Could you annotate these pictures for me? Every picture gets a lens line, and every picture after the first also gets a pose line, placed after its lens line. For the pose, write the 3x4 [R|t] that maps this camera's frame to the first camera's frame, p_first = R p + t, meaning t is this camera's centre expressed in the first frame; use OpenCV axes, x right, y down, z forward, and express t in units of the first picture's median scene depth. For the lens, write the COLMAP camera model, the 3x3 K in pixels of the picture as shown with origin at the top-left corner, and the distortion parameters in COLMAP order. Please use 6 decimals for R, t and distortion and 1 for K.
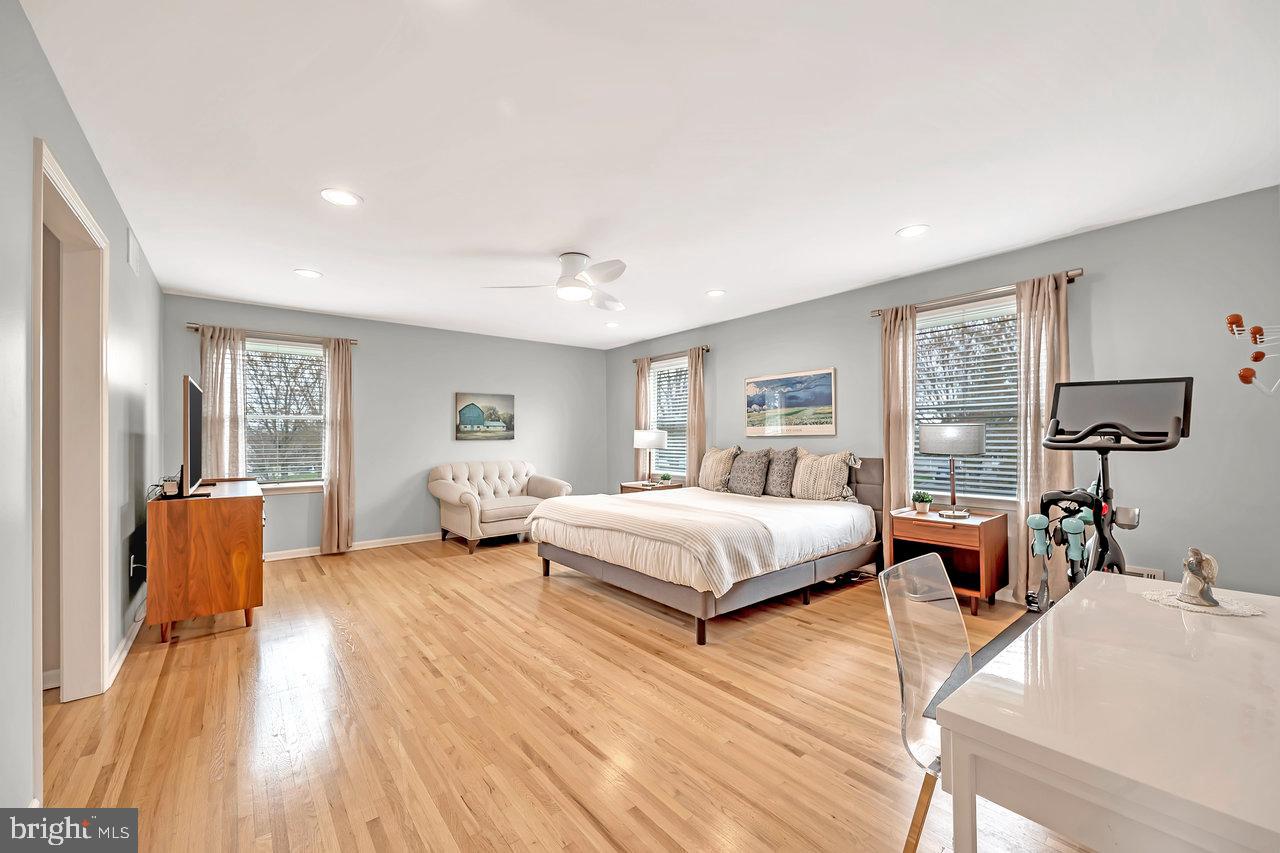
lens RADIAL K [[503.4, 0, 631.3], [0, 503.4, 426.4], [0, 0, 1]] dist [-0.000245, -0.000105]
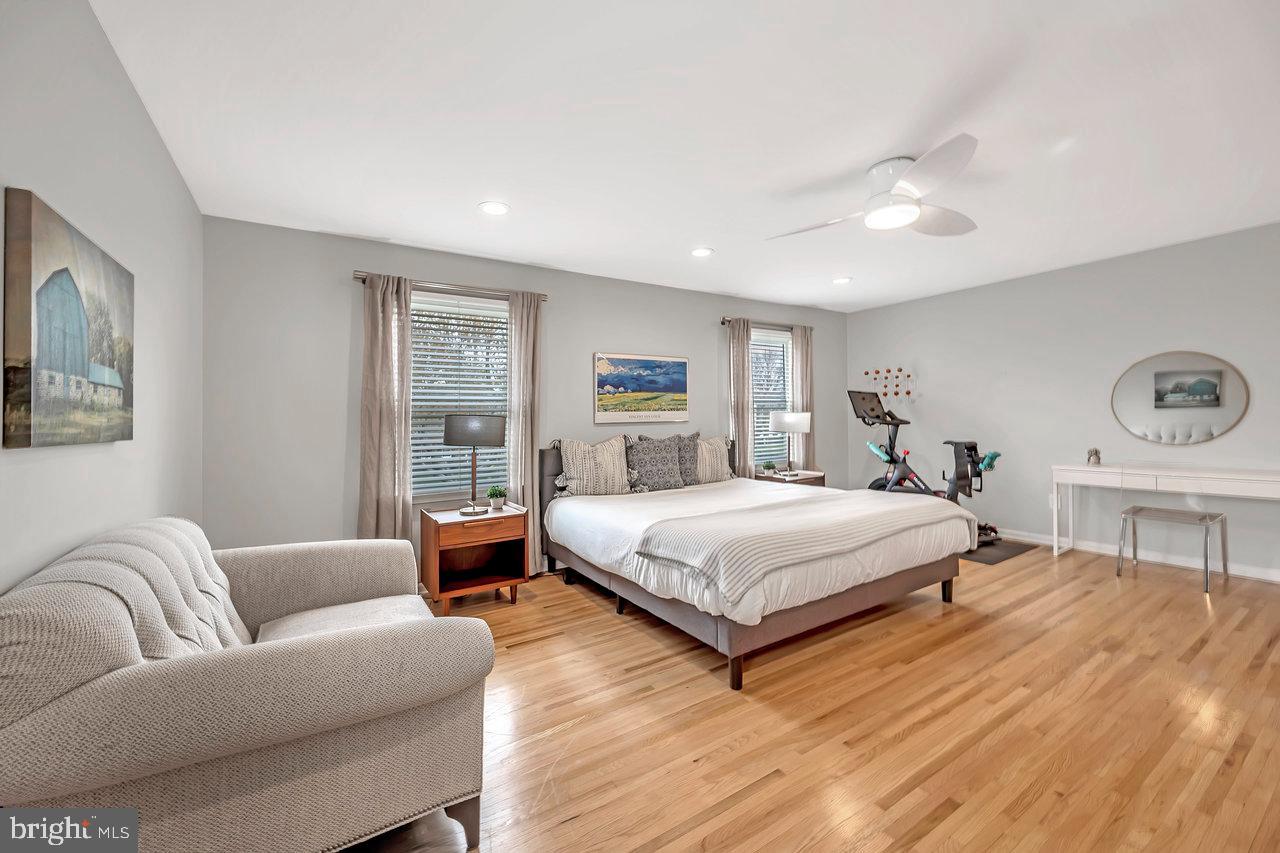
lens RADIAL K [[503.4, 0, 631.3], [0, 503.4, 426.4], [0, 0, 1]] dist [-0.000245, -0.000105]
pose [[0.102788, -0.003574, 0.994697, -0.649545], [-0.001848, 0.999991, 0.003784, 0.023899], [-0.994702, -0.002228, 0.102781, 0.983437]]
